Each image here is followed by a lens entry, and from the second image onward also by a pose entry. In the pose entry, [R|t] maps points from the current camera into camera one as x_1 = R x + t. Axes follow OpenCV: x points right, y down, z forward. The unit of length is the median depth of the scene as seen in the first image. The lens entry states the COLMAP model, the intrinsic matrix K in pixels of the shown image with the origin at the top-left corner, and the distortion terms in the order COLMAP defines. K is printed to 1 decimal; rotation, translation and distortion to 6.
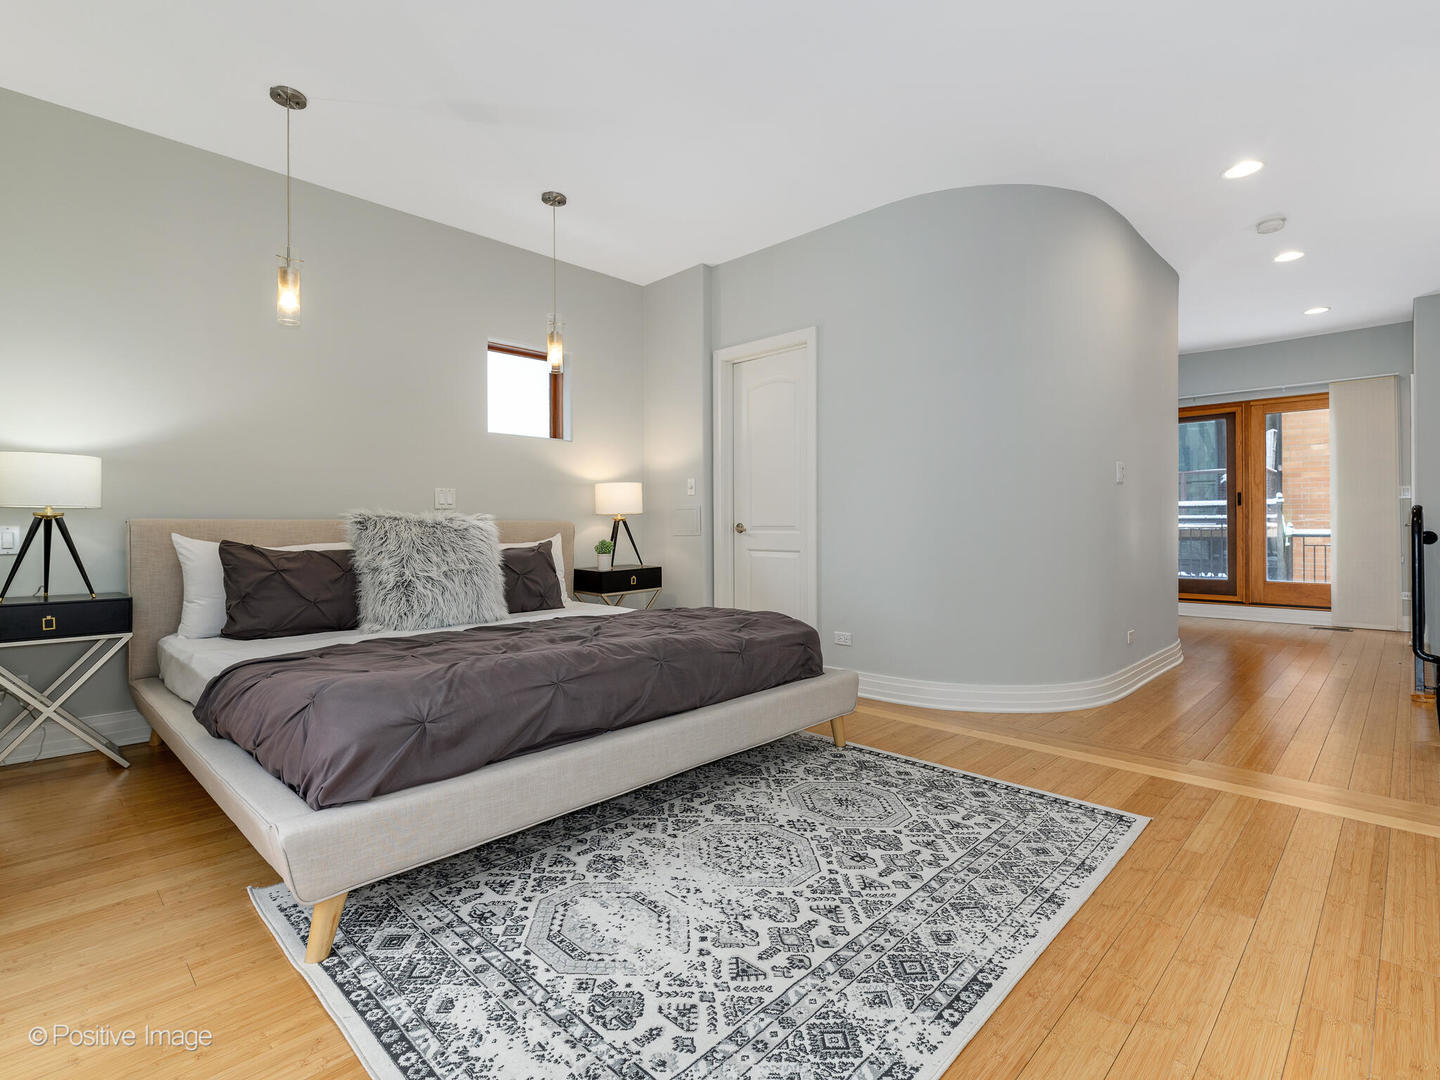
lens RADIAL K [[721.5, 0, 725.4], [0, 721.5, 512.3], [0, 0, 1]] dist [-0.001147, 0.001125]
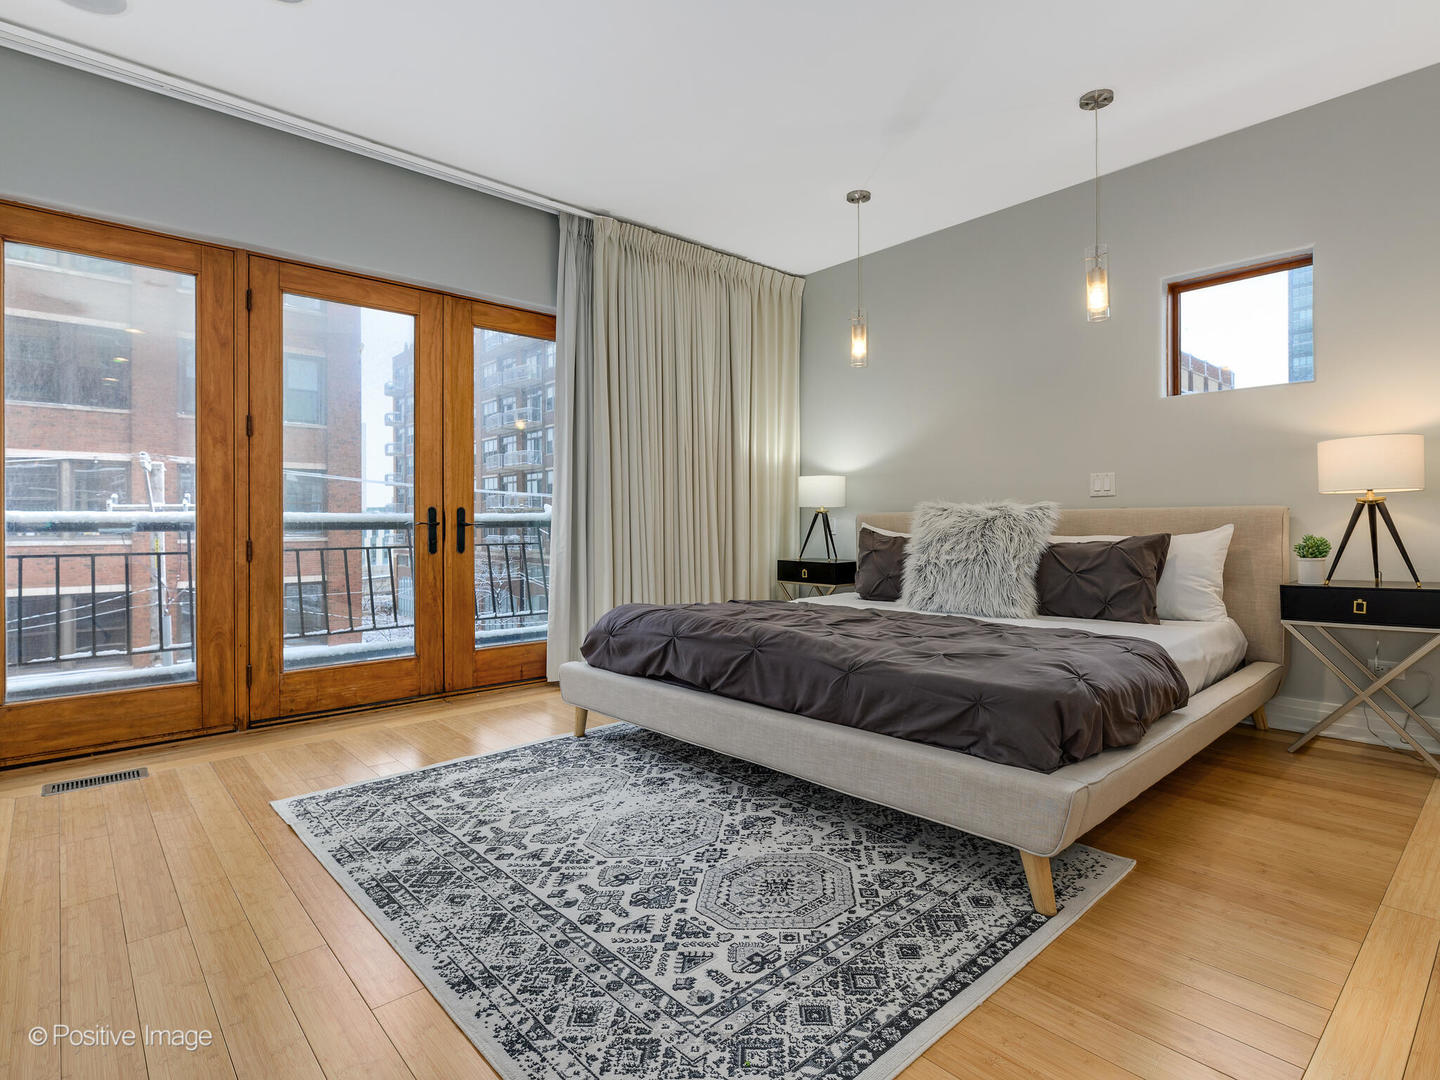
lens RADIAL K [[721.5, 0, 715.0], [0, 721.5, 518.2], [0, 0, 1]] dist [-0.001147, 0.001125]
pose [[-0.067070, -0.000455, -0.997748, 1.018761], [0.026974, 0.999634, -0.002269, 0.022114], [0.997384, -0.027066, -0.067034, 1.105774]]
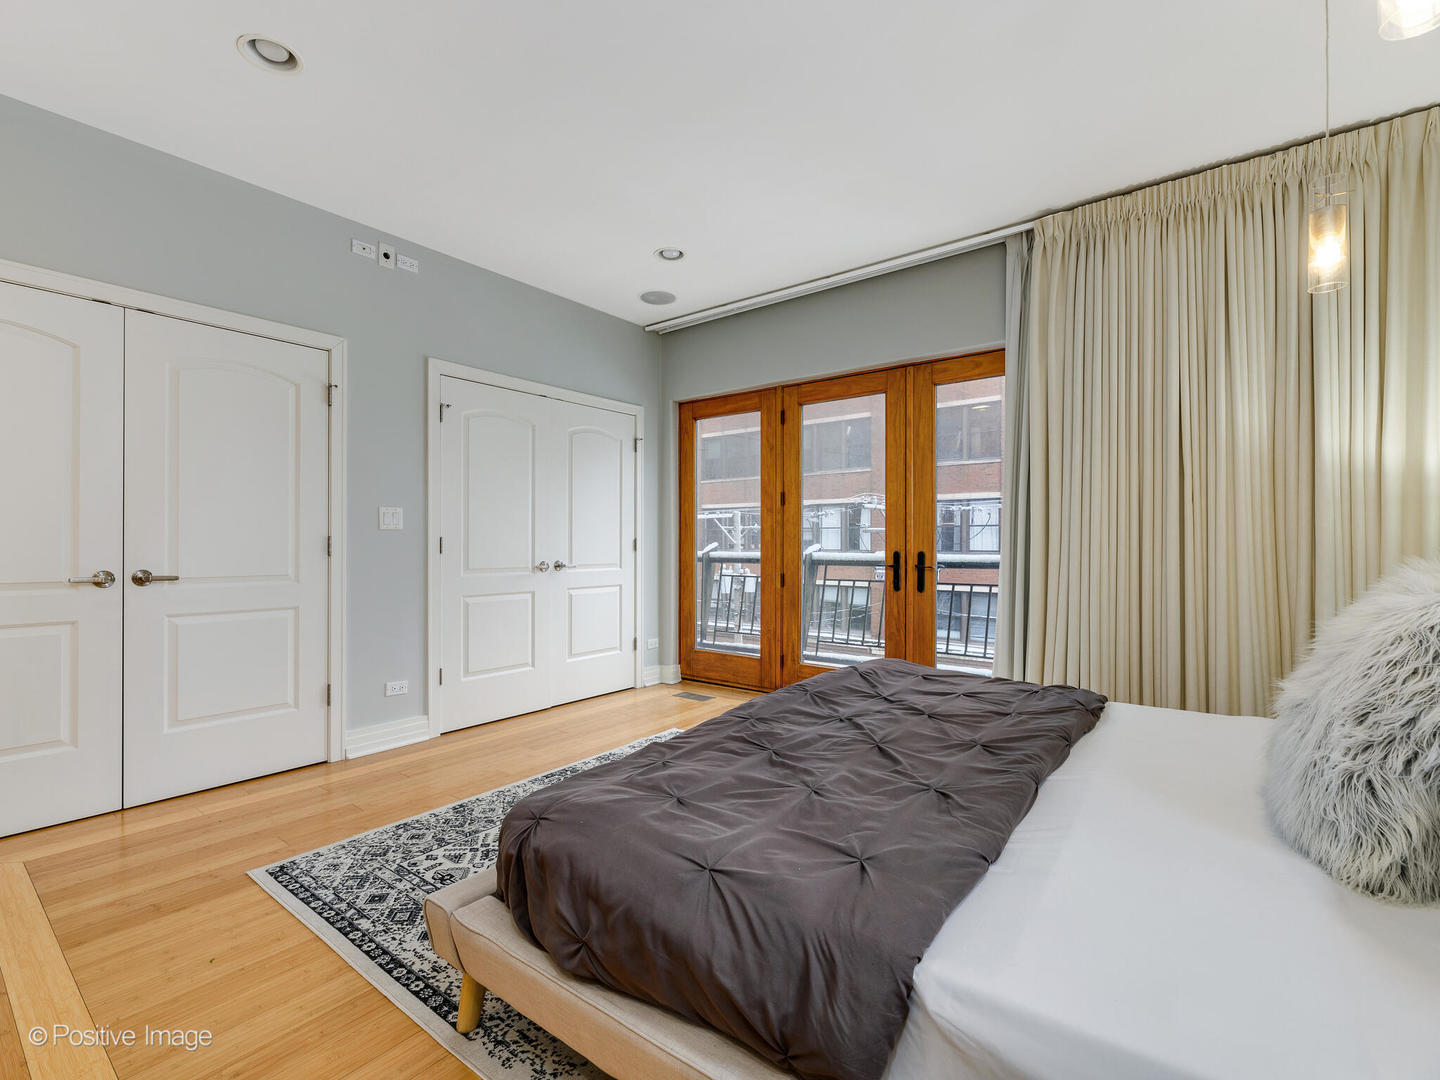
lens RADIAL K [[650.8, 0, 720.4], [0, 650.8, 542.3], [0, 0, 1]] dist [-0.015606, -0.001375]
pose [[-0.990834, 0.004329, -0.135014, 0.060644], [0.008519, 0.999499, -0.030472, -0.000972], [0.134815, -0.031343, -0.990375, 2.069096]]
